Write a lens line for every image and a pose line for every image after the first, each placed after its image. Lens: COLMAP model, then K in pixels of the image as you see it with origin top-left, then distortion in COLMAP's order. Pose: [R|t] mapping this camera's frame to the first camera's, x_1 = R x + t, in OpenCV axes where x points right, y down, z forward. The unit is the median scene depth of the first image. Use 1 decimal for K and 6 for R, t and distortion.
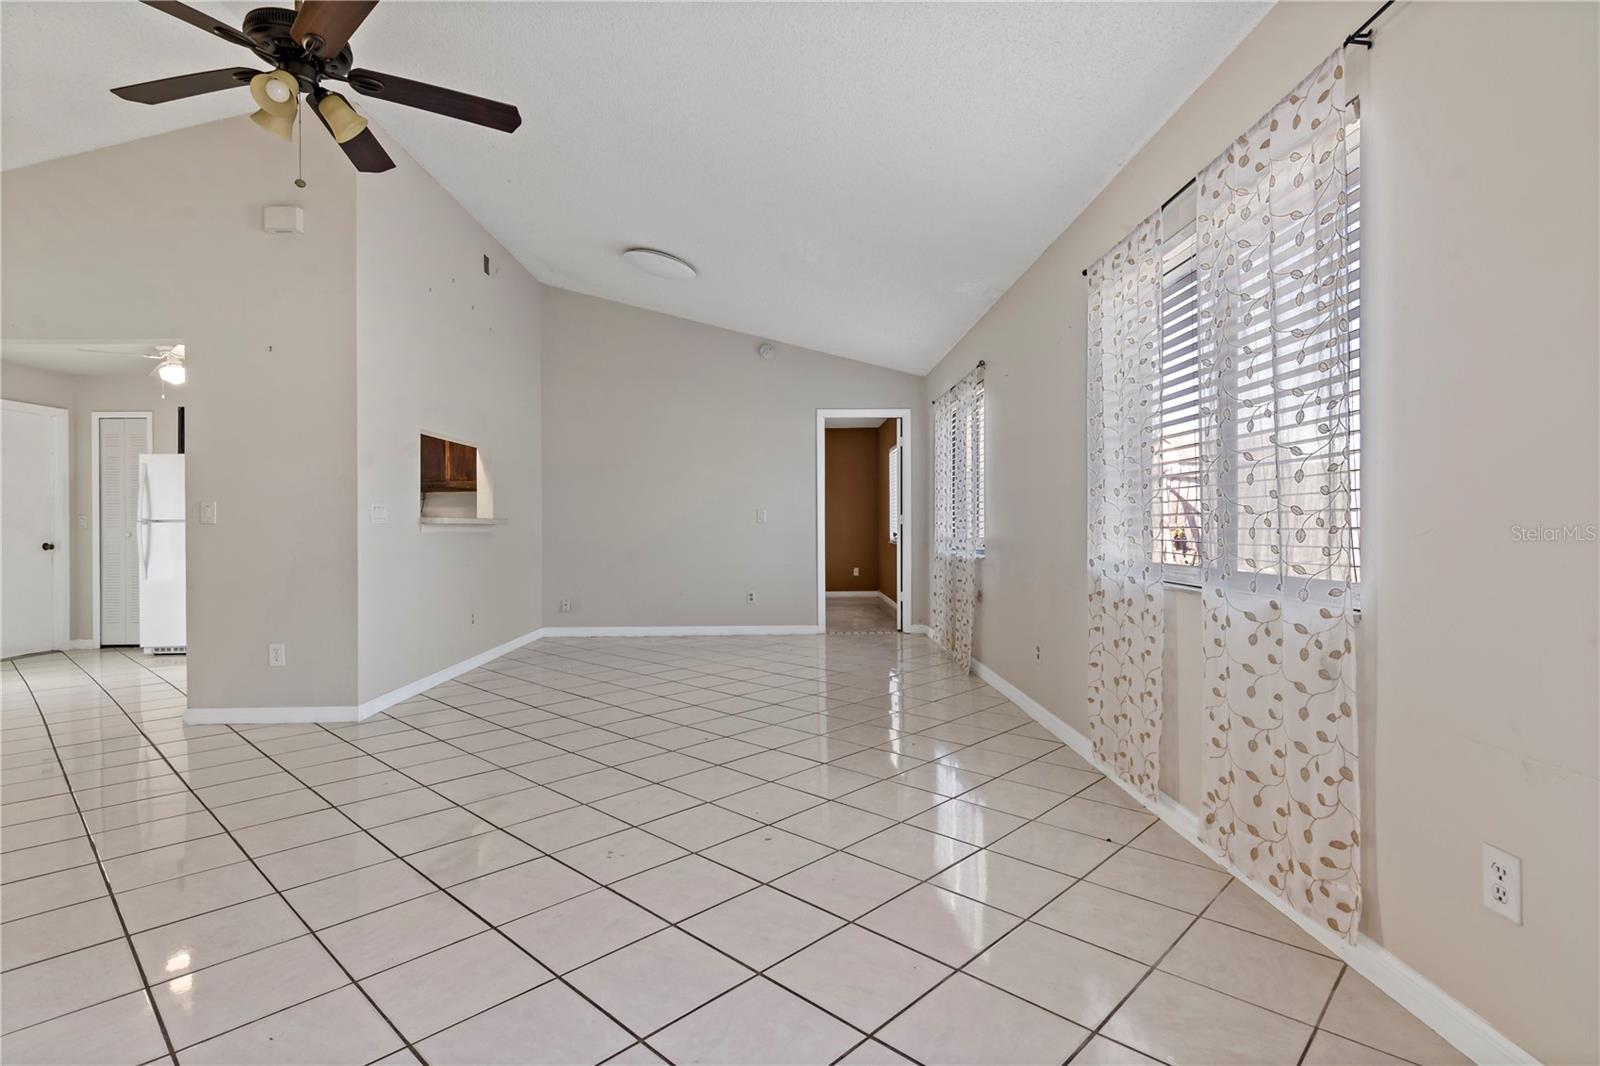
lens RADIAL K [[797.5, 0, 794.4], [0, 797.5, 544.8], [0, 0, 1]] dist [-0.000869, 0.000201]
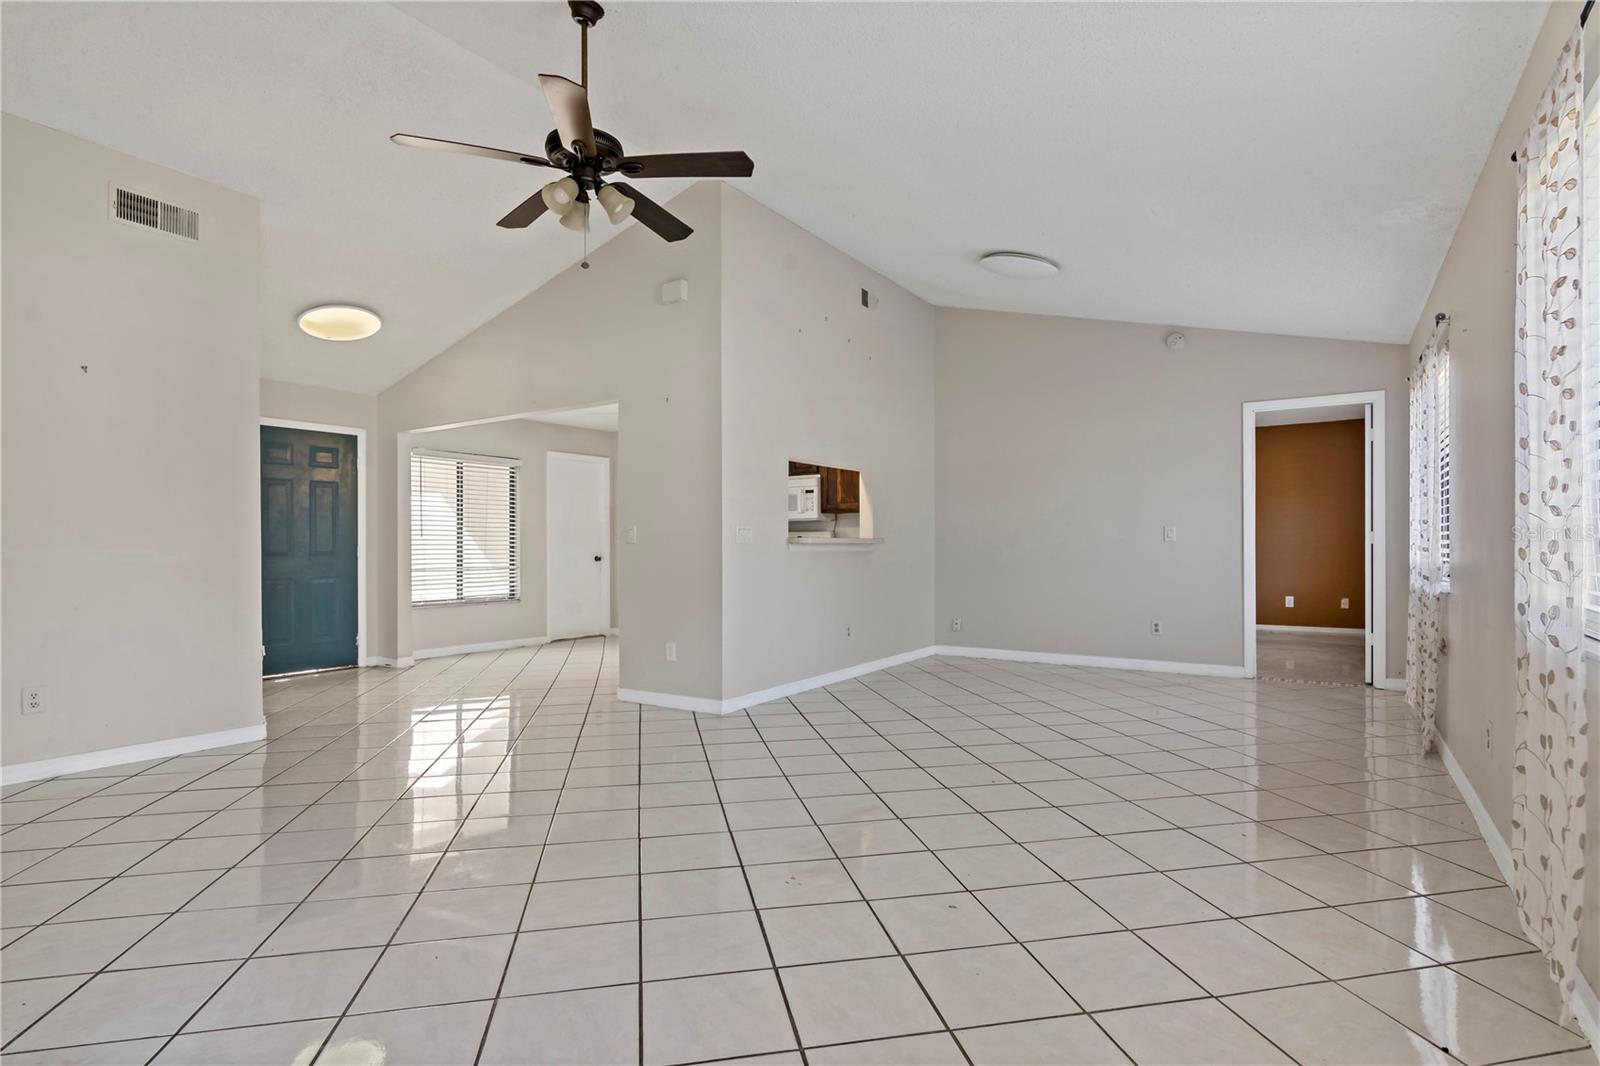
lens RADIAL K [[799.3, 0, 802.2], [0, 799.3, 558.2], [0, 0, 1]] dist [-0.000527, 0.000345]
pose [[0.819710, 0.013041, -0.572630, 0.142824], [-0.015271, 0.999883, 0.000912, -0.005410], [0.572575, 0.007997, 0.819813, 0.078453]]
